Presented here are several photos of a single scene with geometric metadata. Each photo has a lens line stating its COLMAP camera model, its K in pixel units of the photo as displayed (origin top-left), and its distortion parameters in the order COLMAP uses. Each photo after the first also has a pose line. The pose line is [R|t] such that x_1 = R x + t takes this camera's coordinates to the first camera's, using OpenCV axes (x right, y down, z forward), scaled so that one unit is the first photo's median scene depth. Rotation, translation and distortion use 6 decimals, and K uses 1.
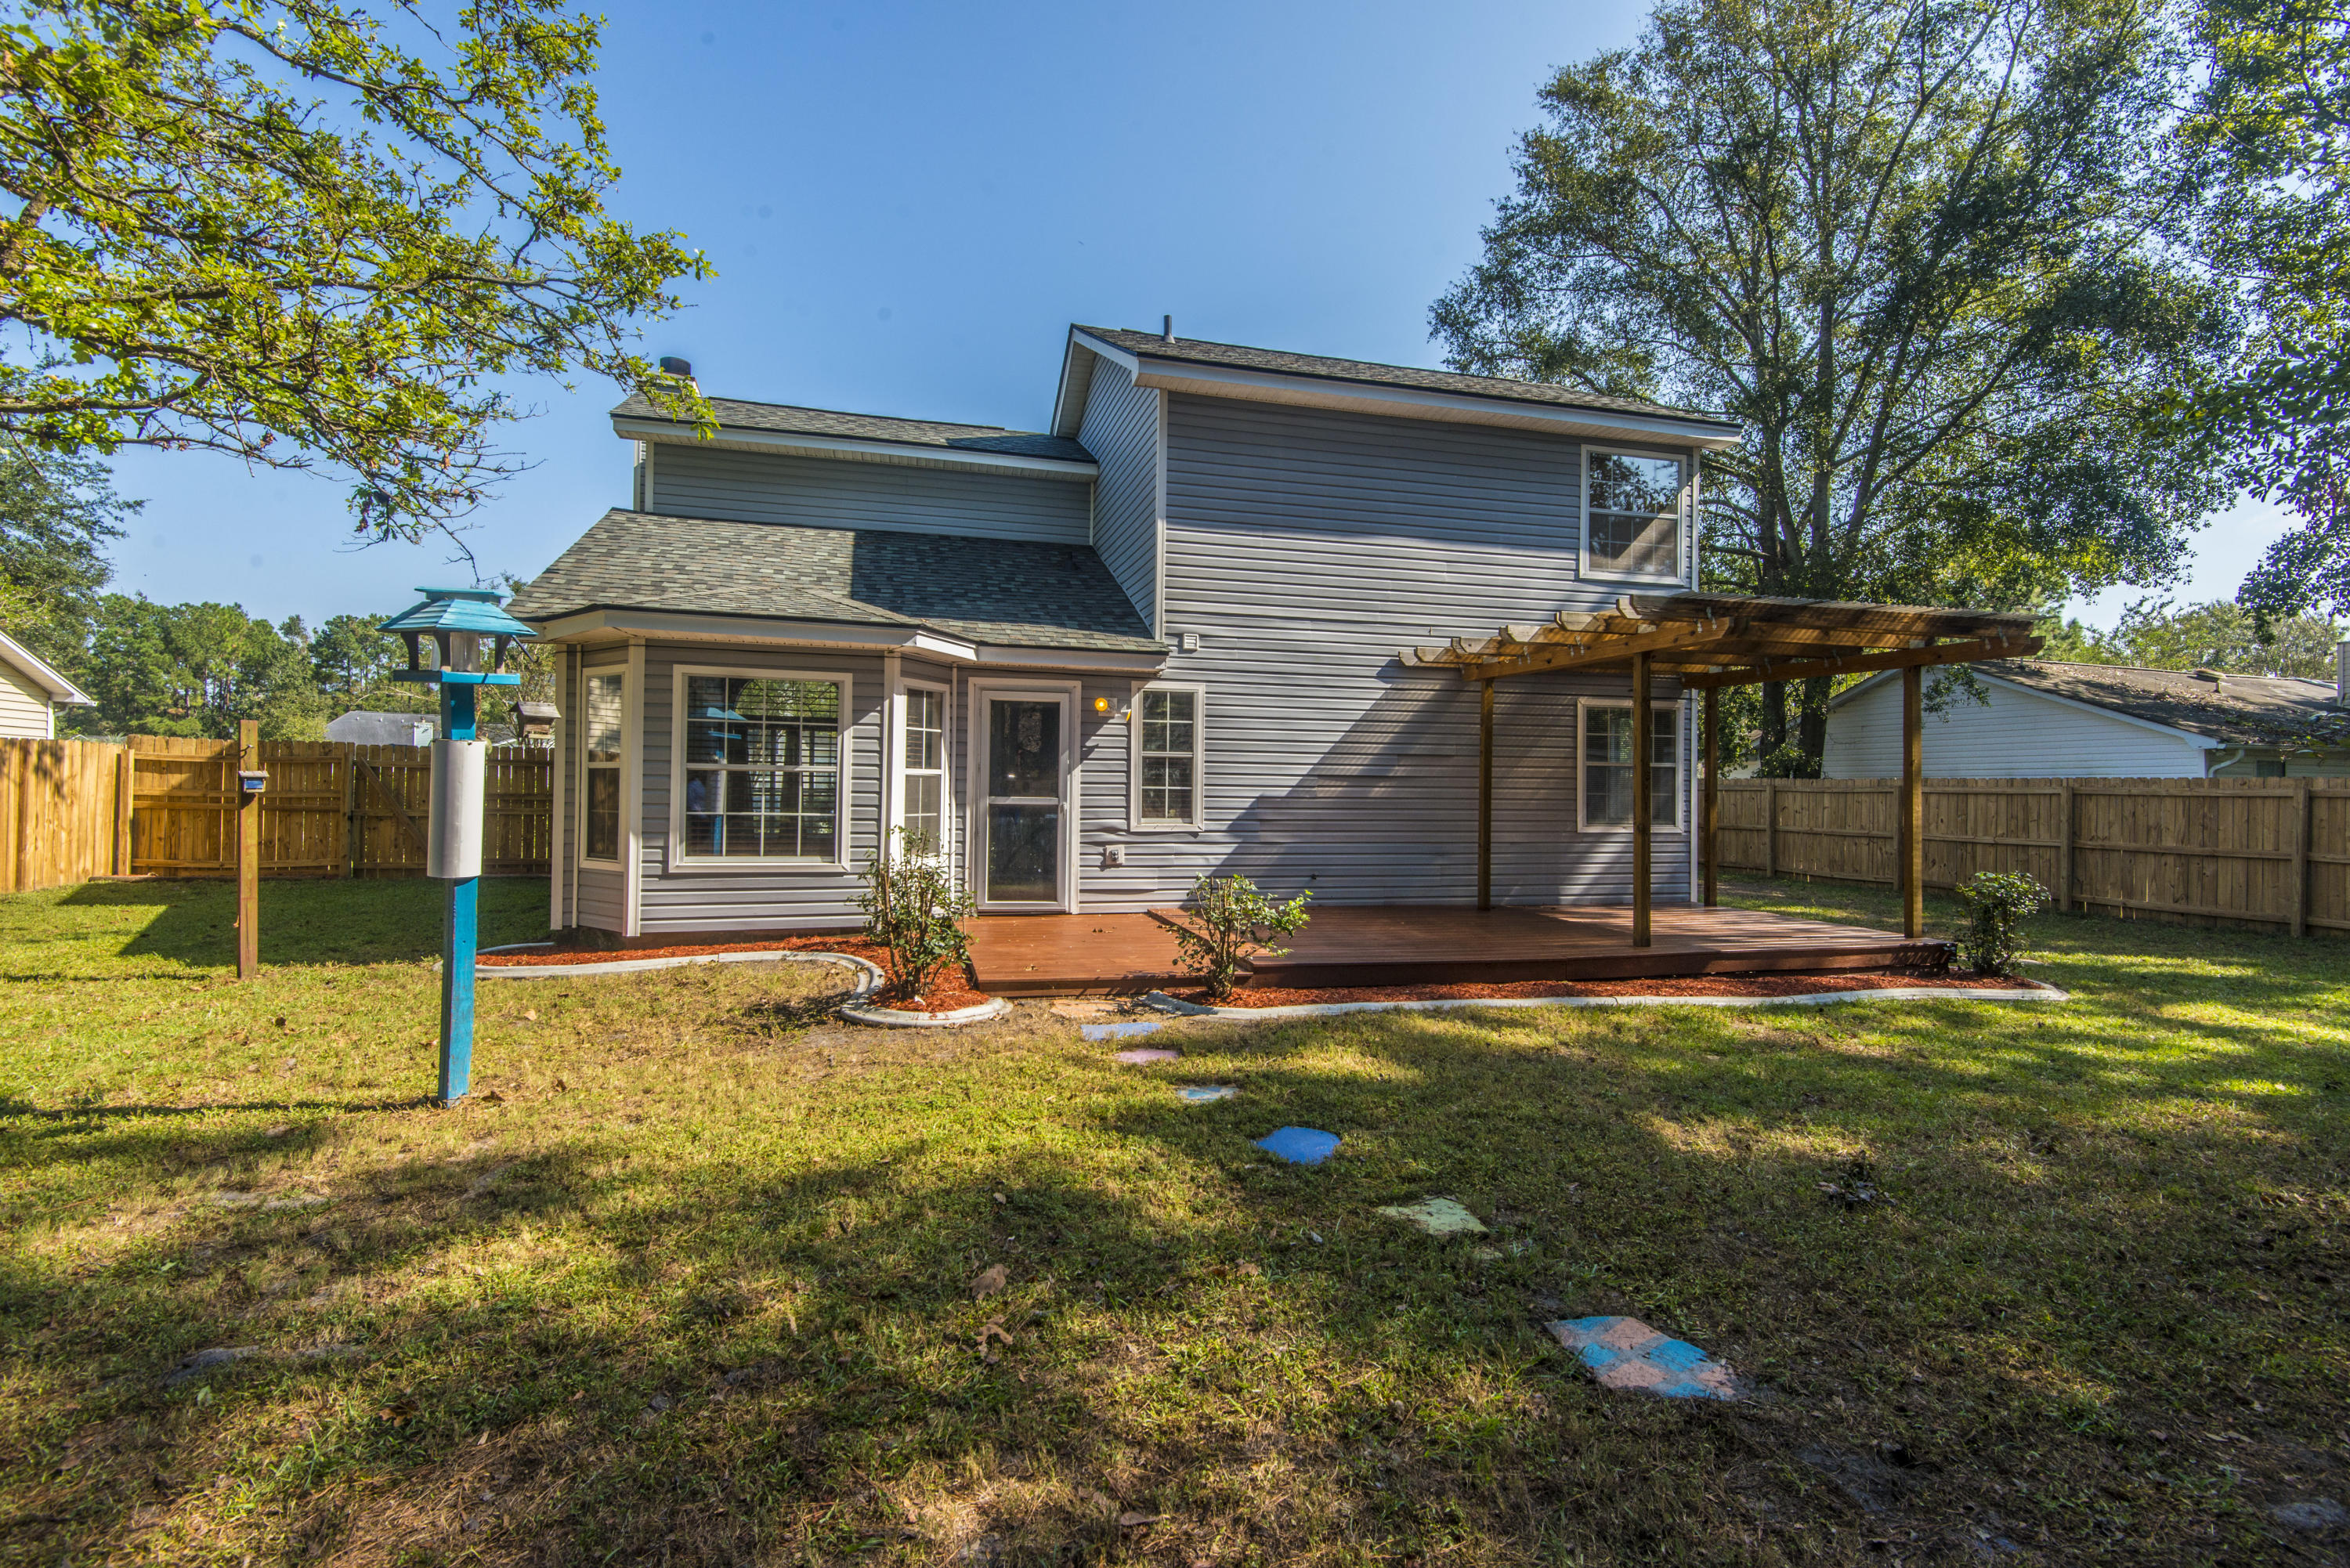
lens RADIAL K [[1056.5, 0, 1149.5], [0, 1056.5, 780.6], [0, 0, 1]] dist [0.031384, -0.017537]
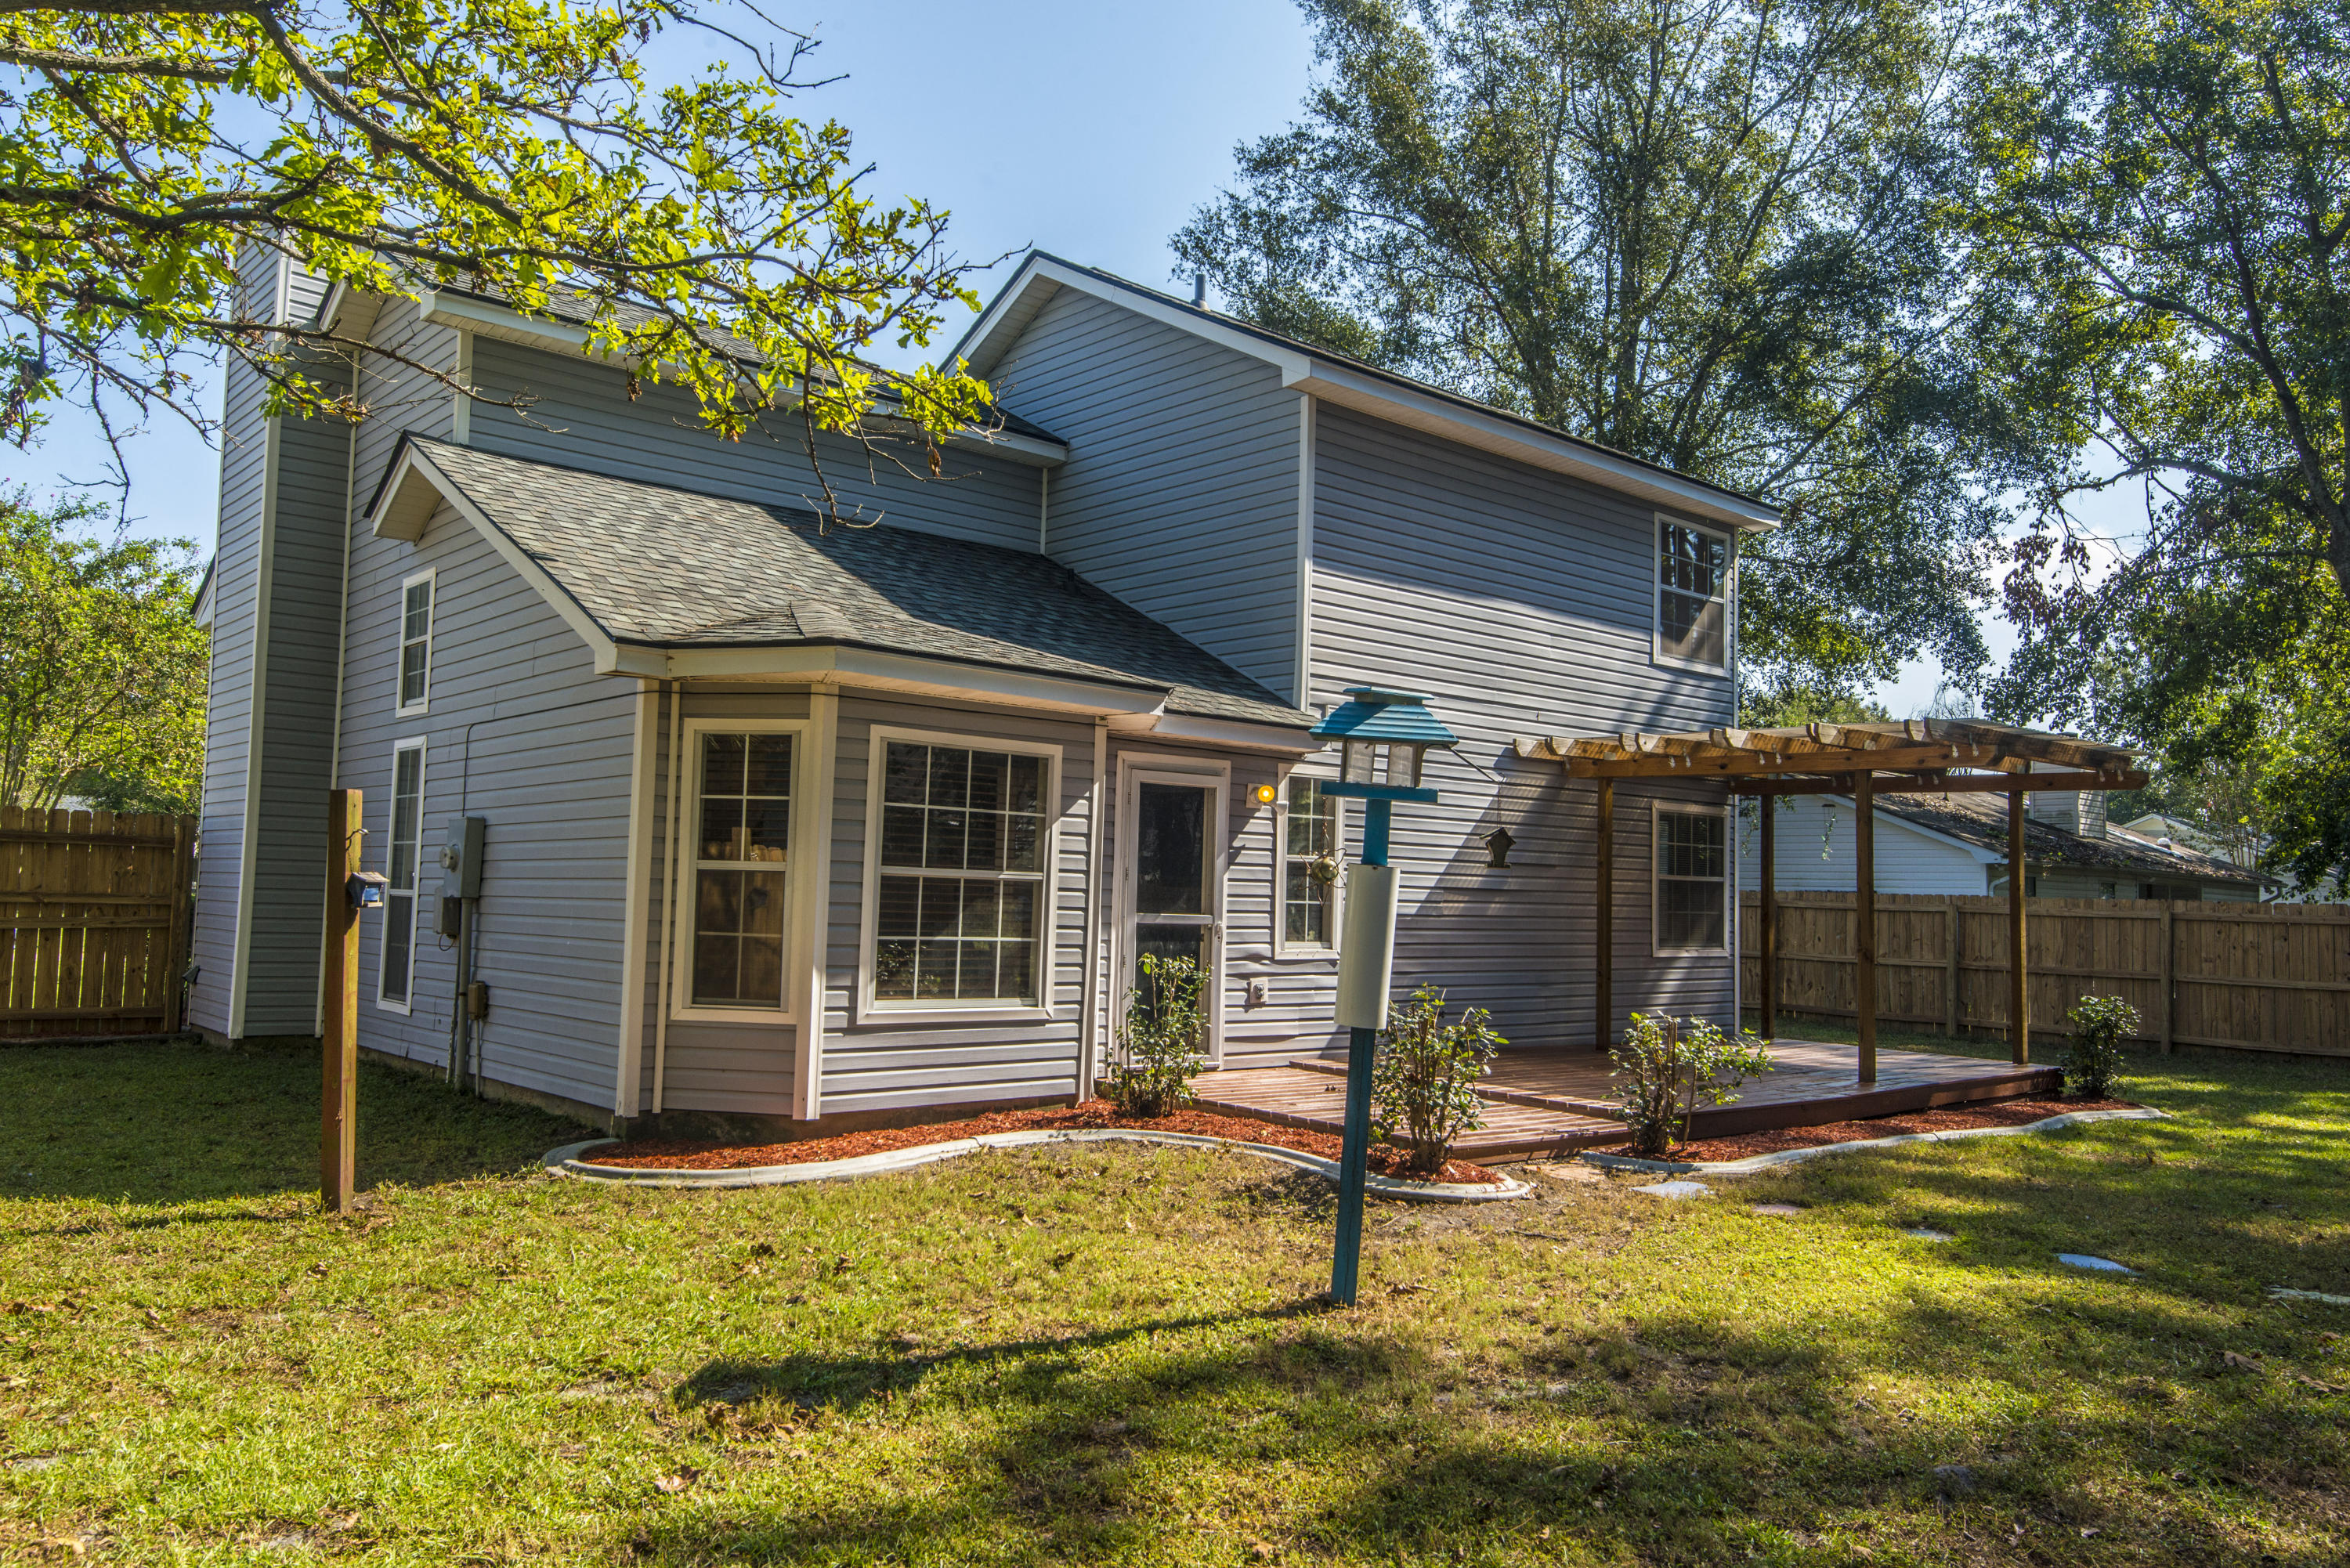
lens RADIAL K [[1713.1, 0, 1136.6], [0, 1713.1, 770.5], [0, 0, 1]] dist [0.040791, -0.036510]
pose [[0.895295, 0.043880, 0.443308, -0.667275], [-0.019478, 0.998041, -0.059451, -0.012781], [-0.445049, 0.044592, 0.894395, -0.072499]]
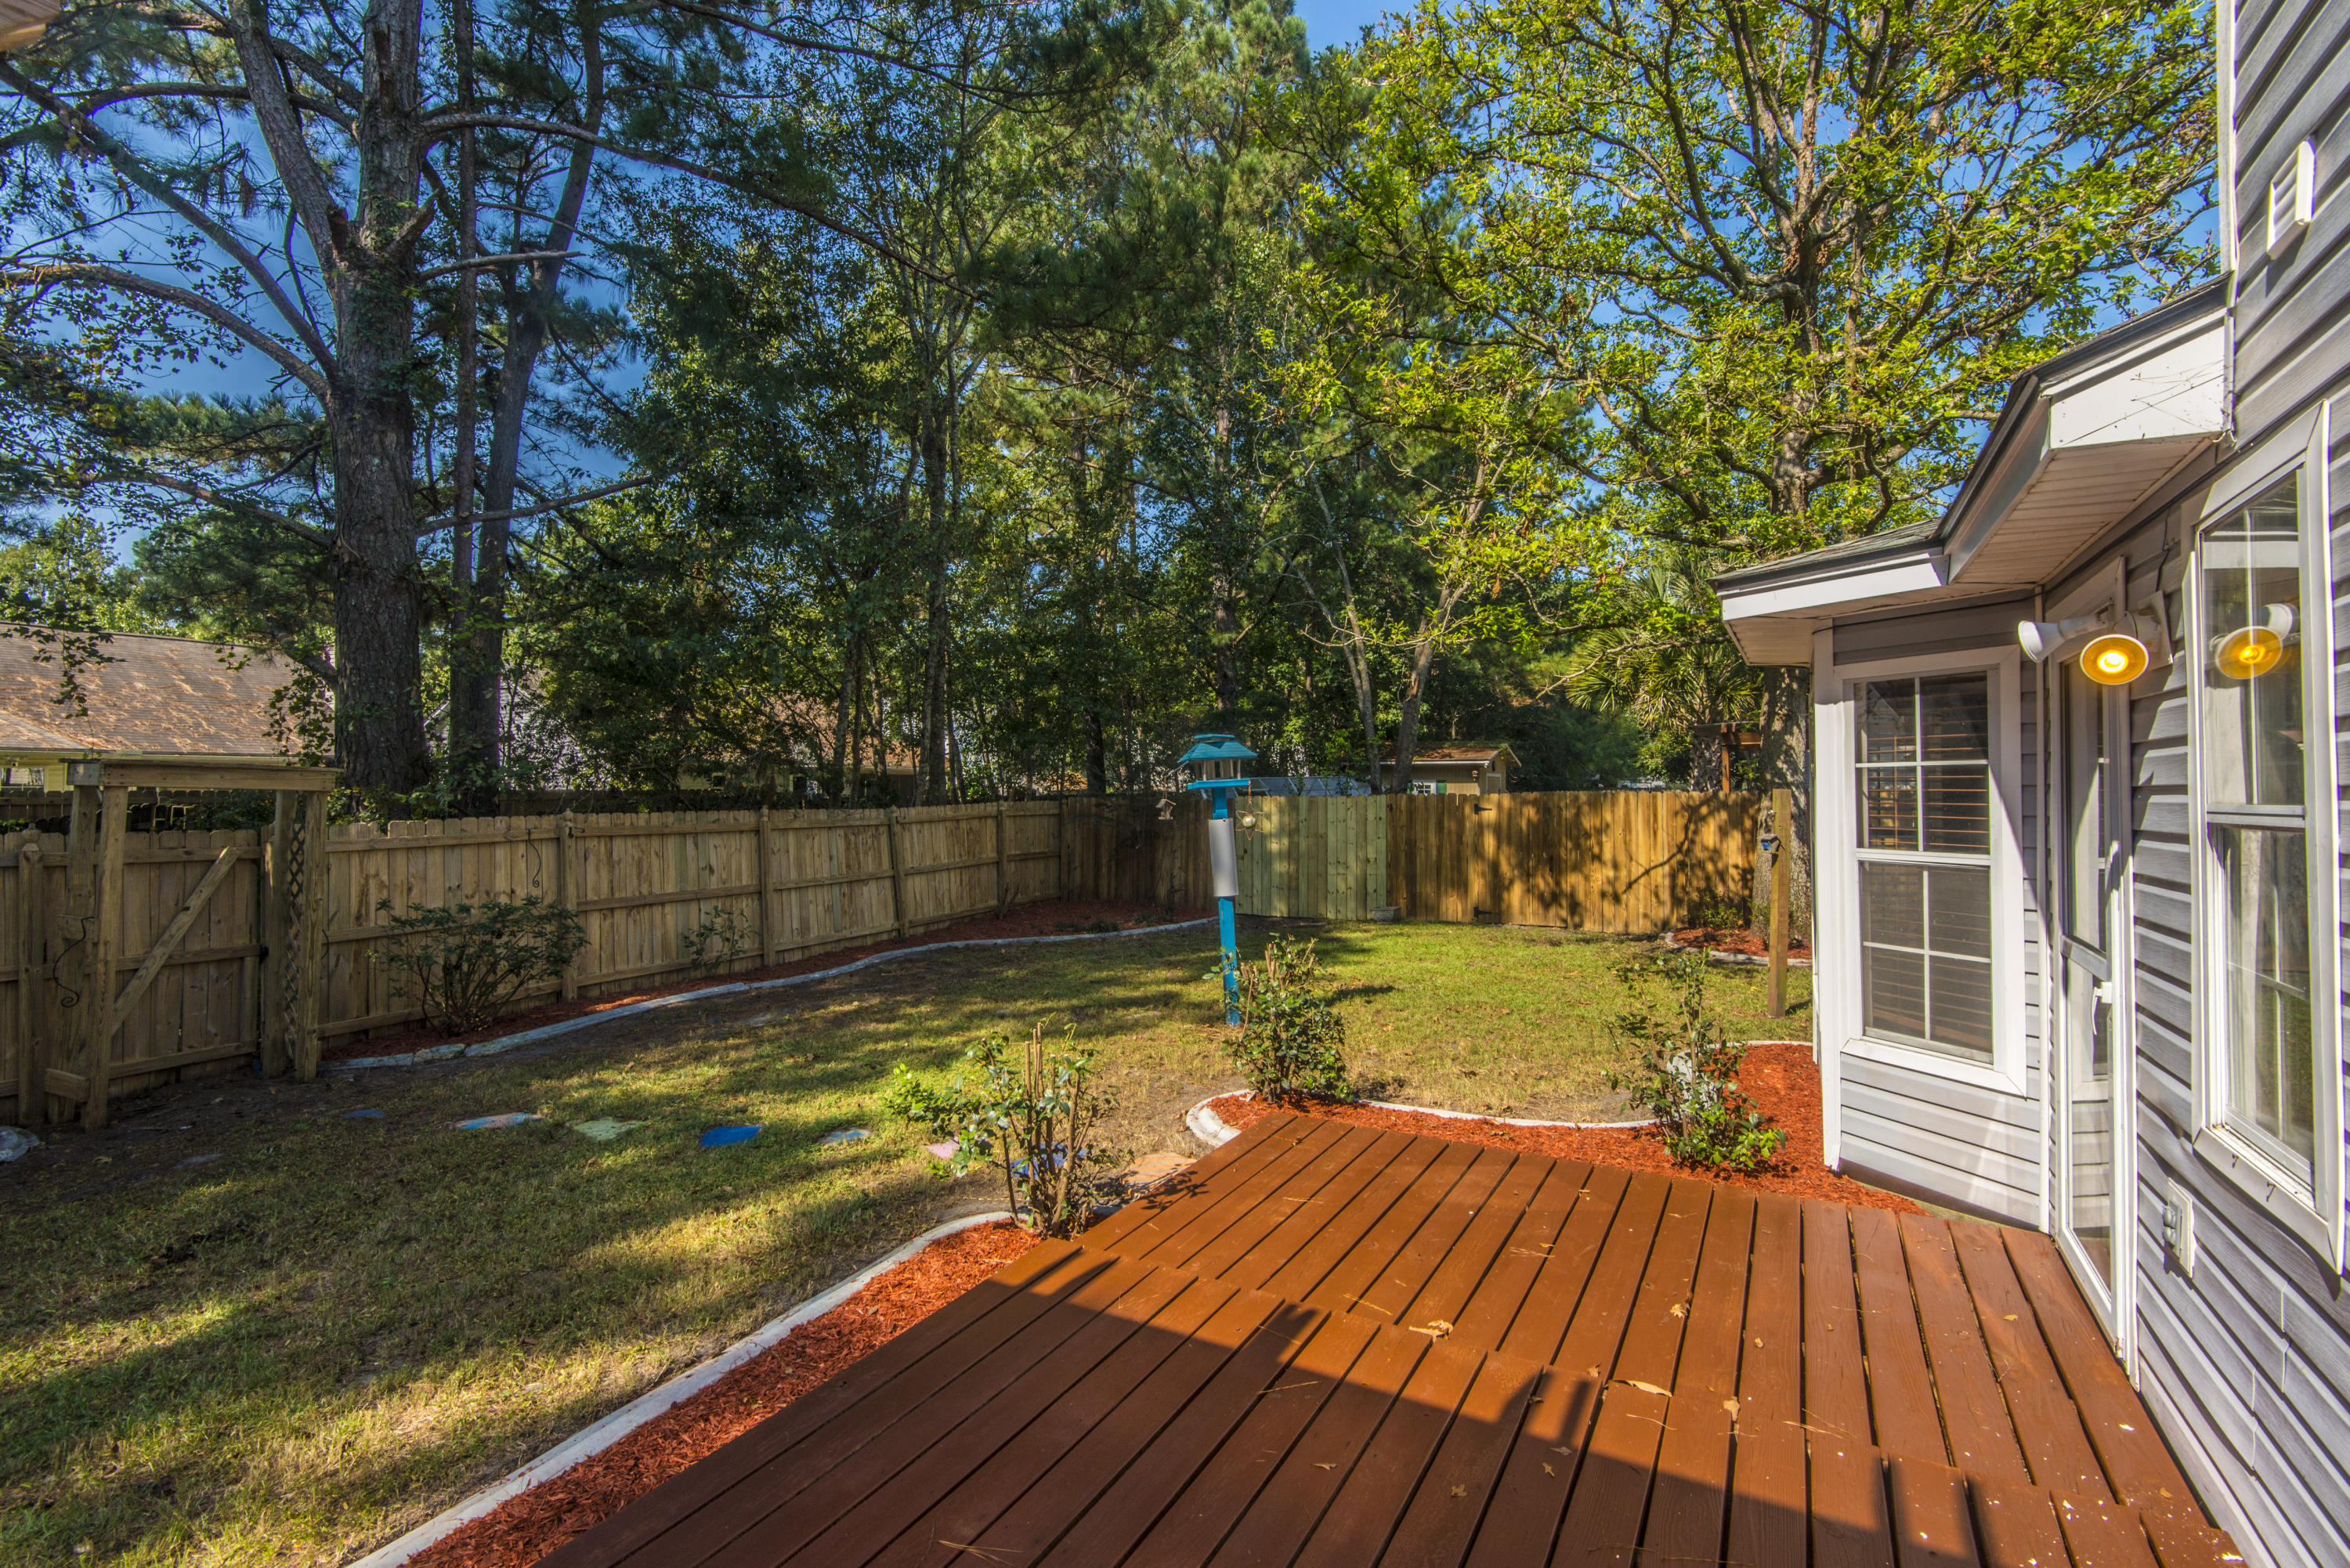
lens RADIAL K [[1056.5, 0, 1170.0], [0, 1056.5, 793.1], [0, 0, 1]] dist [0.031384, -0.017537]
pose [[-0.699636, -0.017754, -0.714278, 0.301964], [-0.003814, 0.999770, -0.021114, -0.020804], [0.714489, -0.012048, -0.699543, 0.998048]]
